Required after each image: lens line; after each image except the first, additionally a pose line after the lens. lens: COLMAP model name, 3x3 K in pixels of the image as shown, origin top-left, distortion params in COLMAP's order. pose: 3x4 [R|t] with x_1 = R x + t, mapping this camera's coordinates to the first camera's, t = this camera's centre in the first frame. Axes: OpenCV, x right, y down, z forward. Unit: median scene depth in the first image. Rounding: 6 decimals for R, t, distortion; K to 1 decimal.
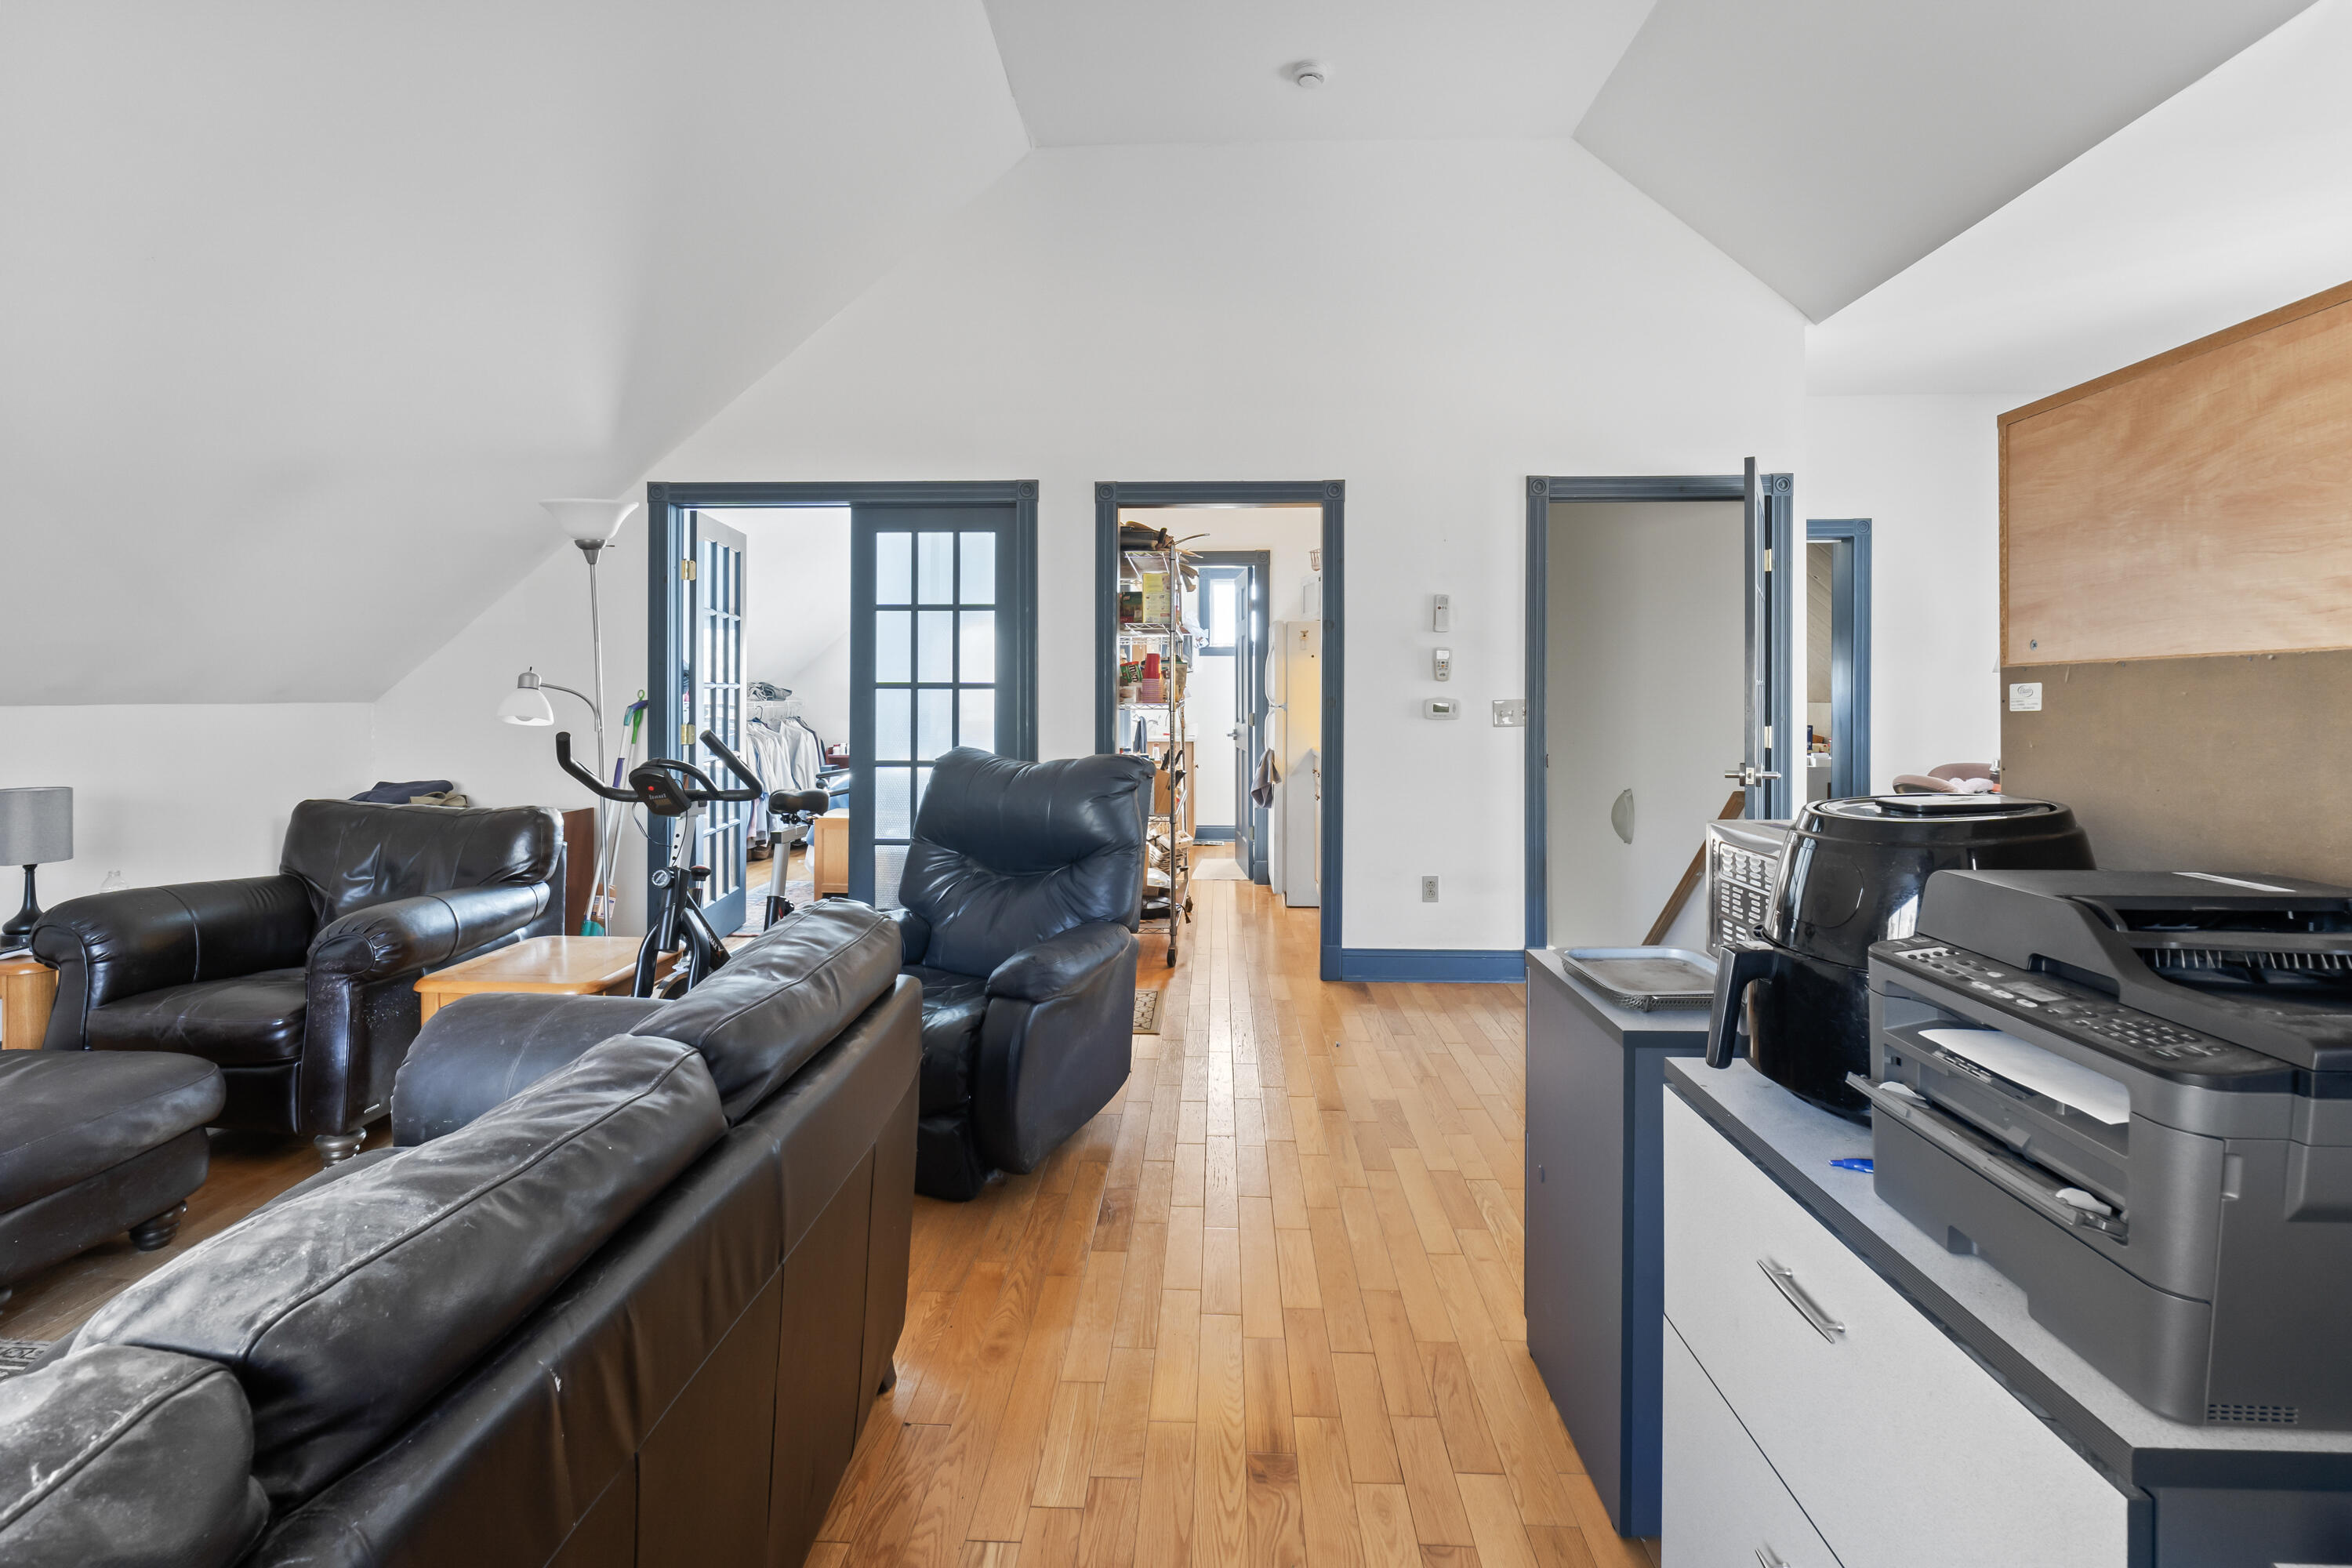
lens RADIAL K [[1083.4, 0, 1182.1], [0, 1083.4, 711.1], [0, 0, 1]] dist [0.000600, -0.000055]
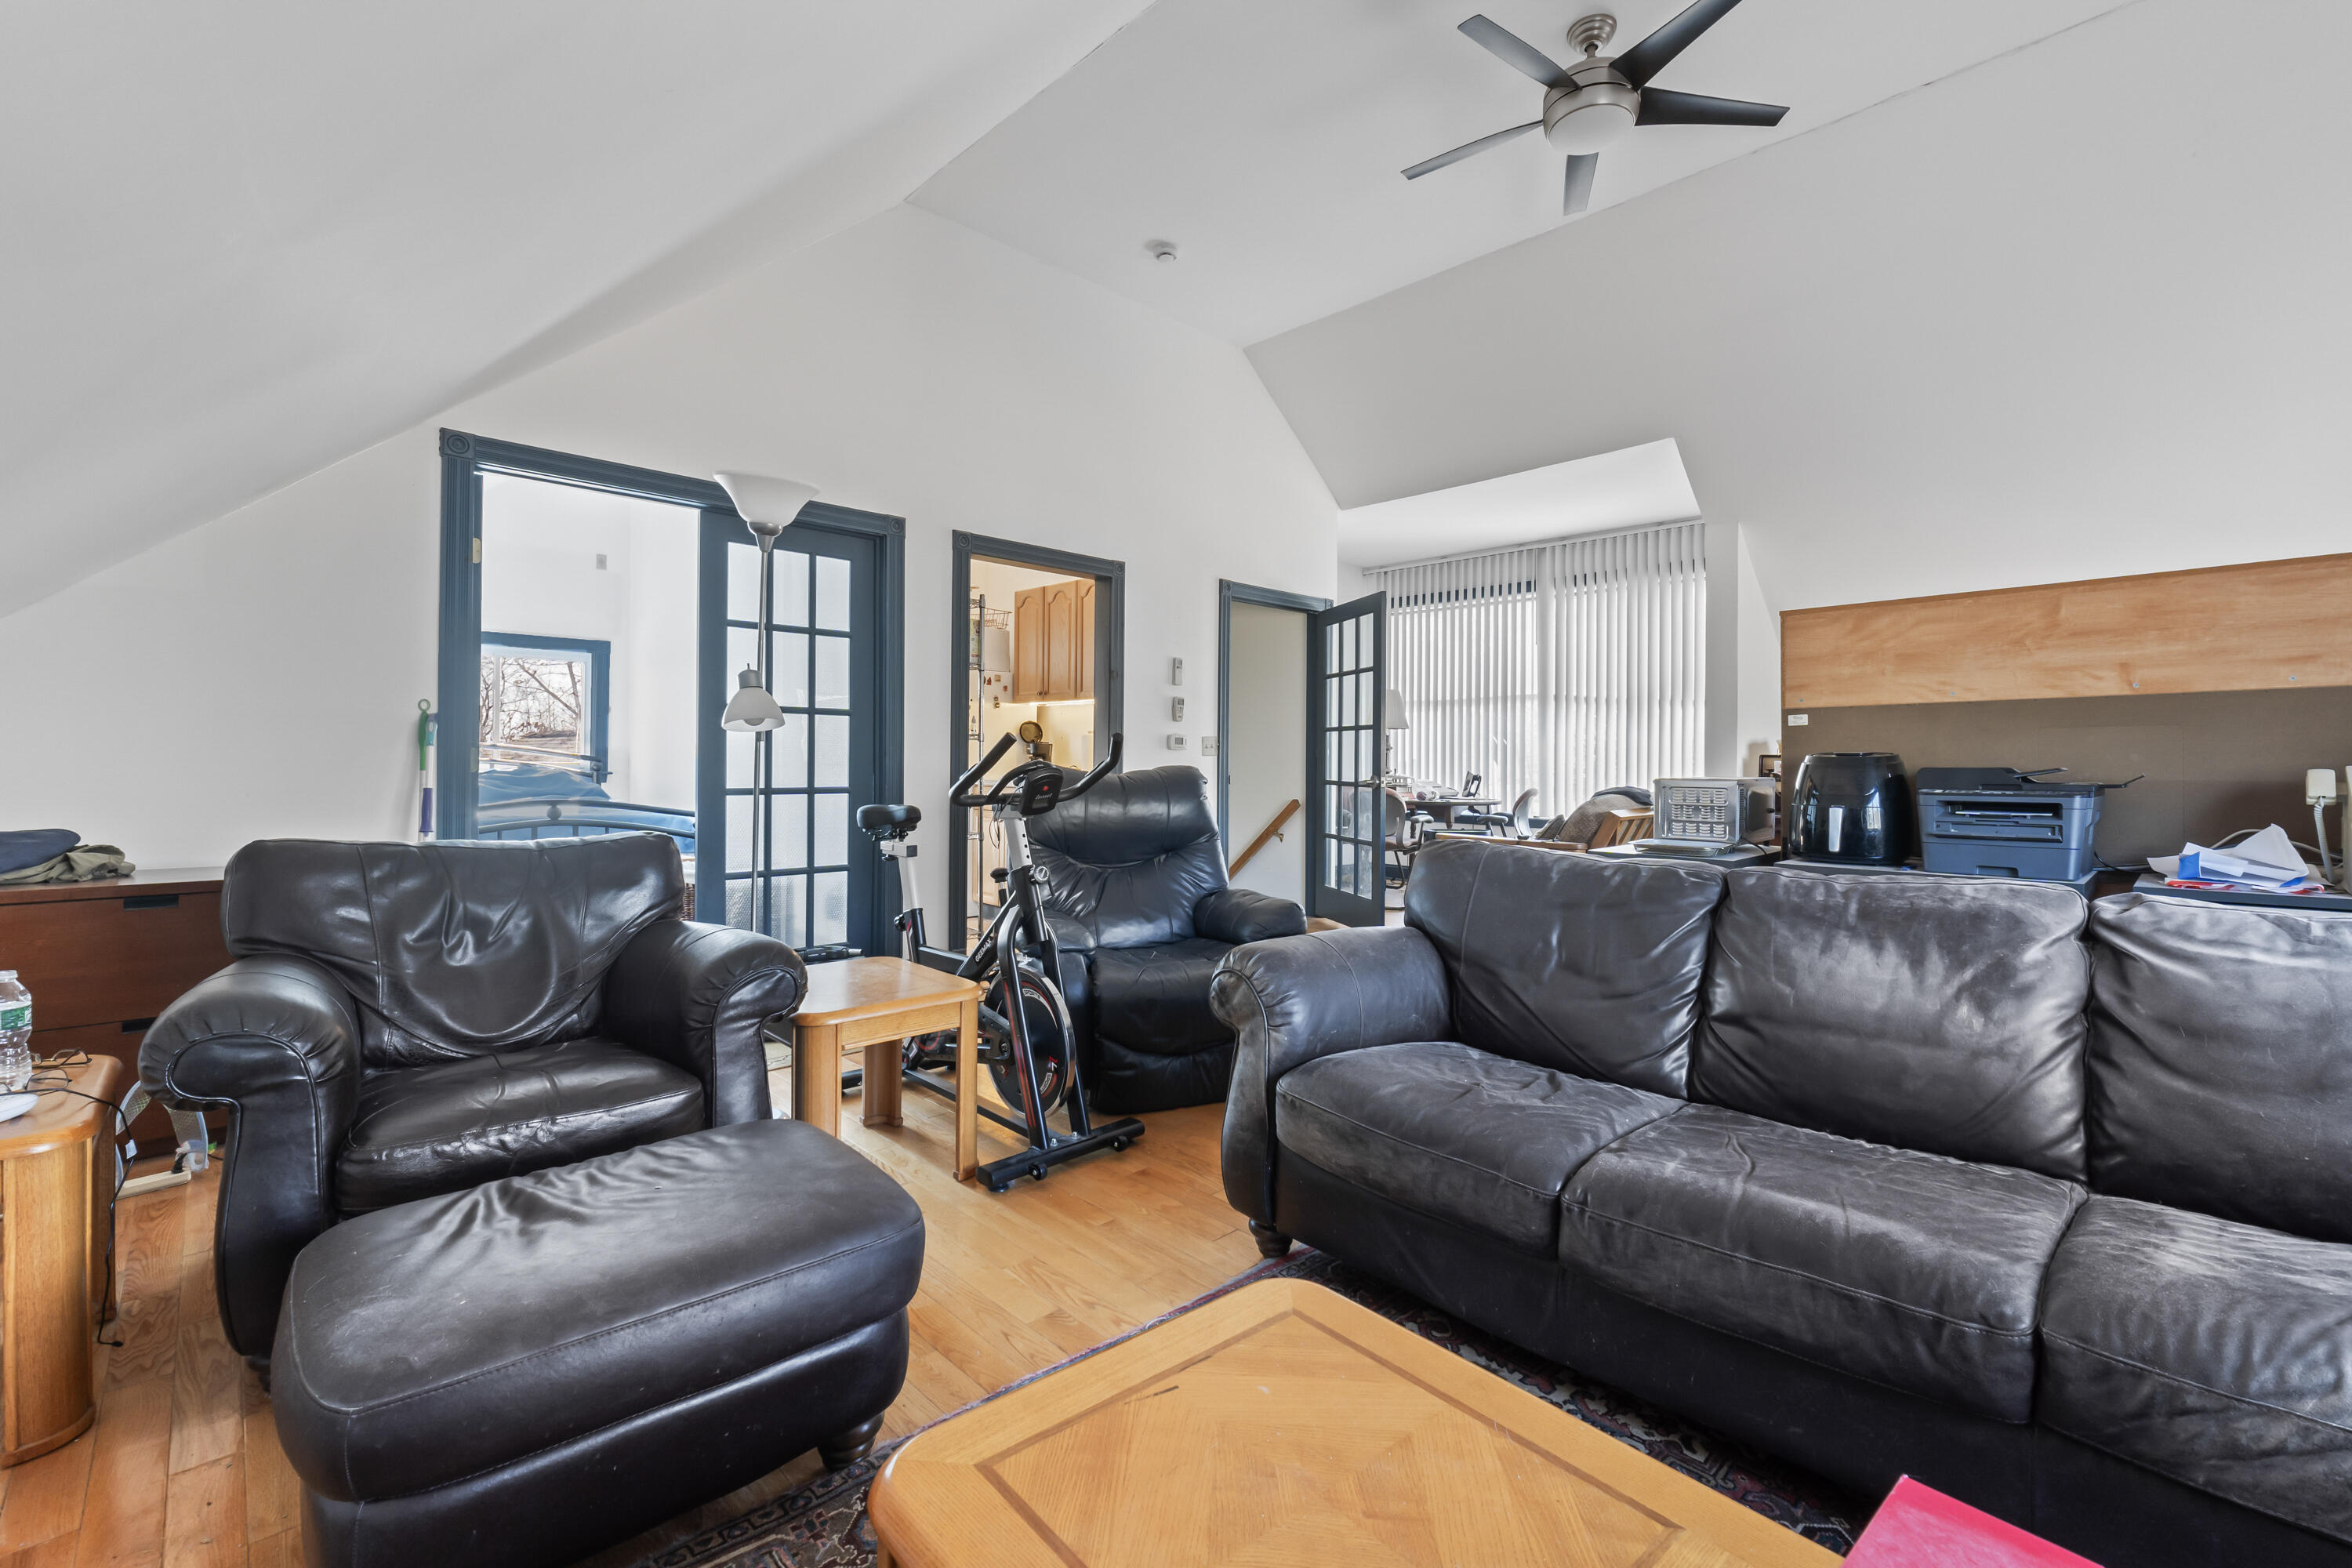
lens RADIAL K [[1010.8, 0, 1177.8], [0, 1010.8, 765.4], [0, 0, 1]] dist [-0.000055, 0.000033]
pose [[0.688542, 0.001377, 0.725195, -0.675637], [0.004335, 0.999973, -0.006015, 0.034923], [-0.725184, 0.007286, 0.688517, 0.132437]]
